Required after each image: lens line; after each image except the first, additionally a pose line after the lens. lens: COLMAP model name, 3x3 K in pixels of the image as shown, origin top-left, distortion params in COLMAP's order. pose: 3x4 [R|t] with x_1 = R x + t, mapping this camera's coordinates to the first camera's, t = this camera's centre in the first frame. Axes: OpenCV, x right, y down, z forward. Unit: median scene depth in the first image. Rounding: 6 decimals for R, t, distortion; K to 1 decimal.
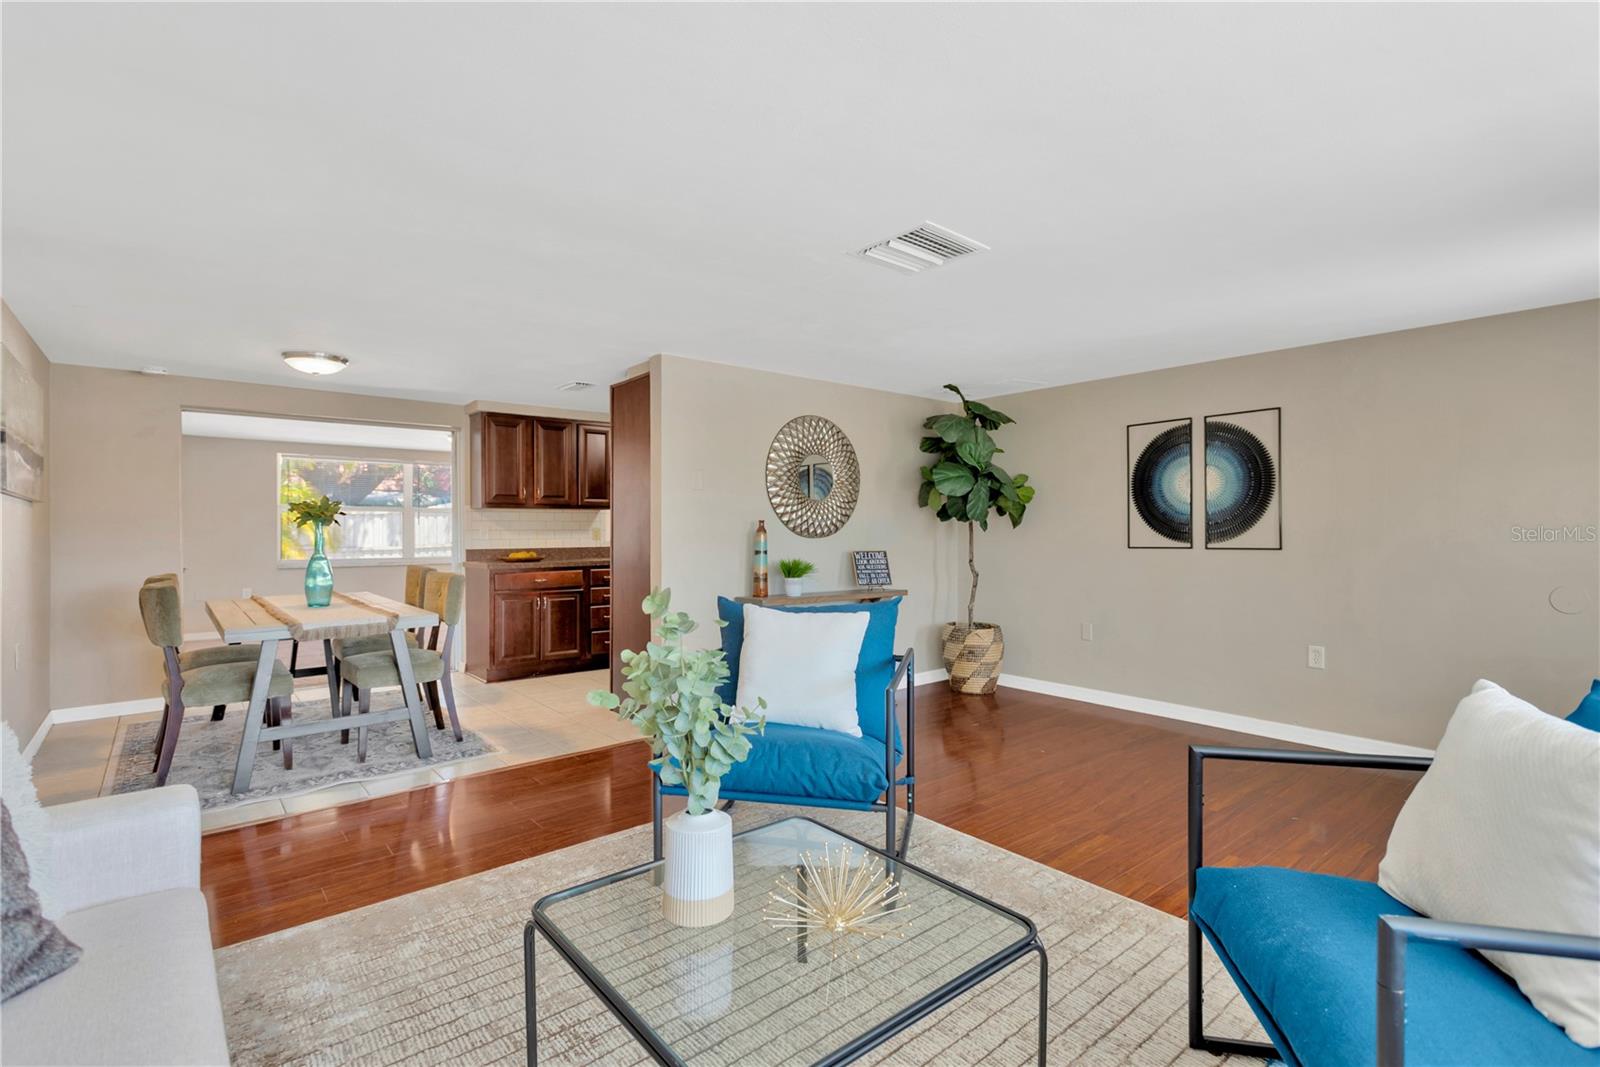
lens RADIAL K [[750.8, 0, 800.0], [0, 750.8, 533.5], [0, 0, 1]] dist [-0.000545, -0.000021]
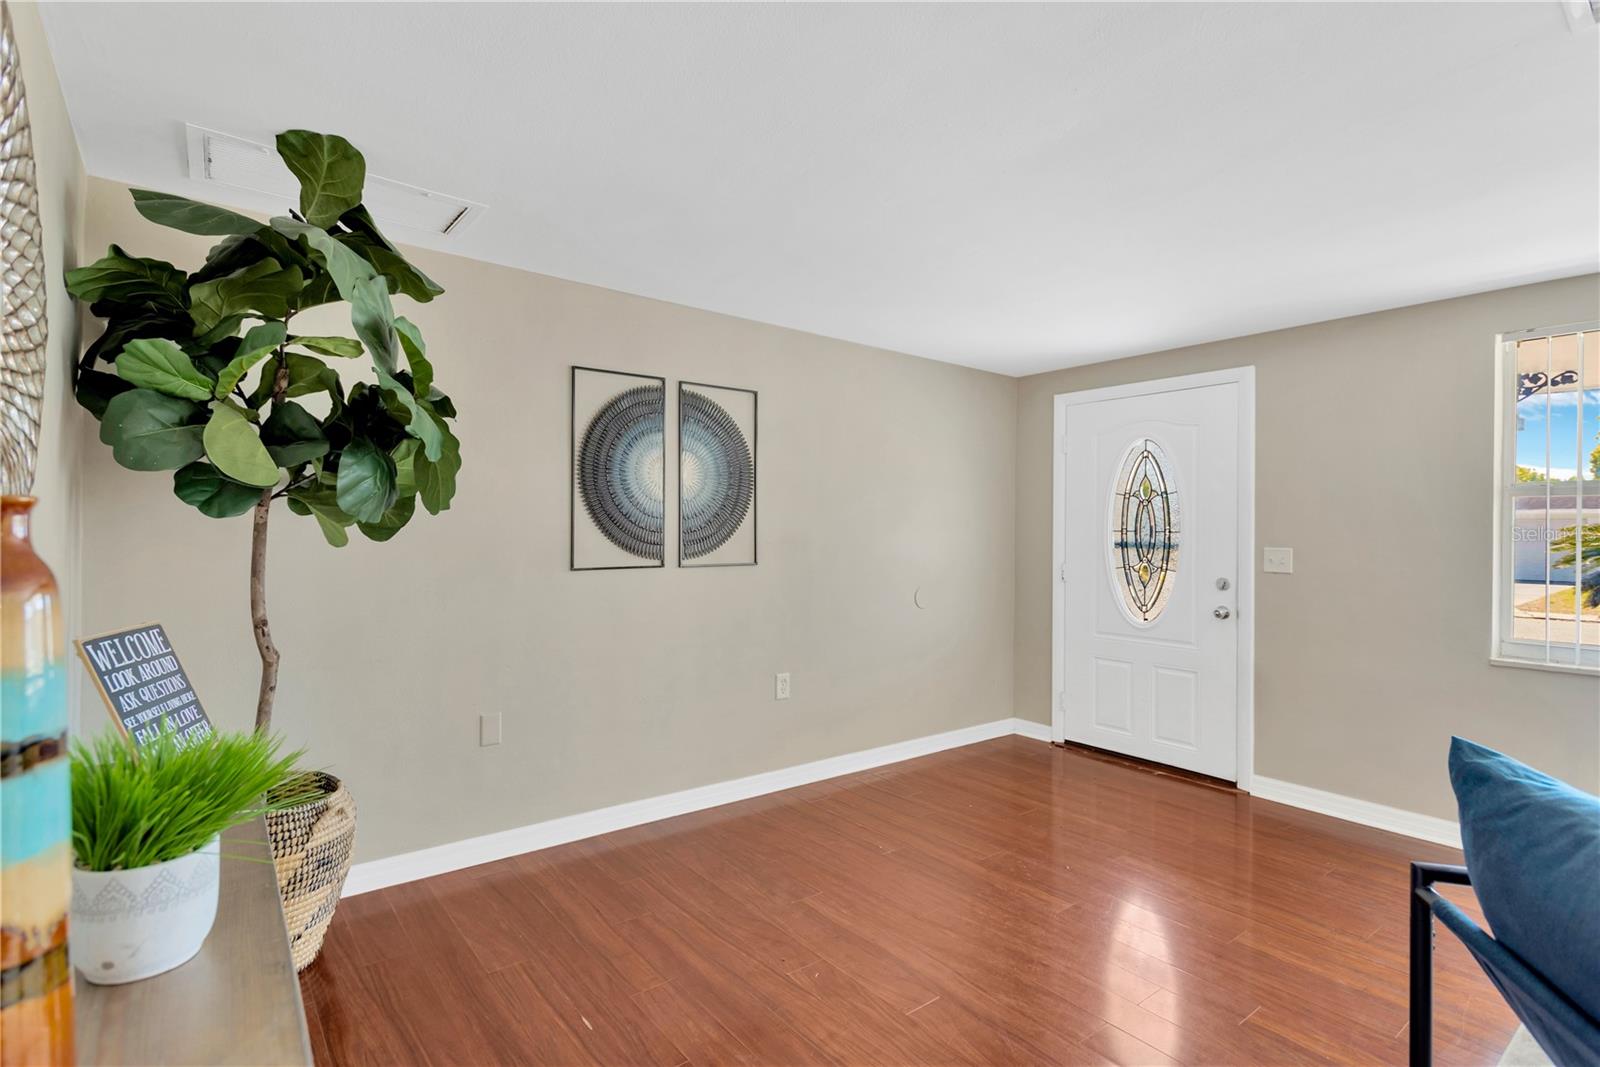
lens RADIAL K [[750.2, 0, 805.8], [0, 750.2, 532.5], [0, 0, 1]] dist [0.026286, -0.010356]
pose [[0.041578, 0.005787, 0.999119, -0.166764], [-0.002343, 0.999981, -0.005694, -0.008319], [-0.999133, -0.002104, 0.041591, 0.844003]]
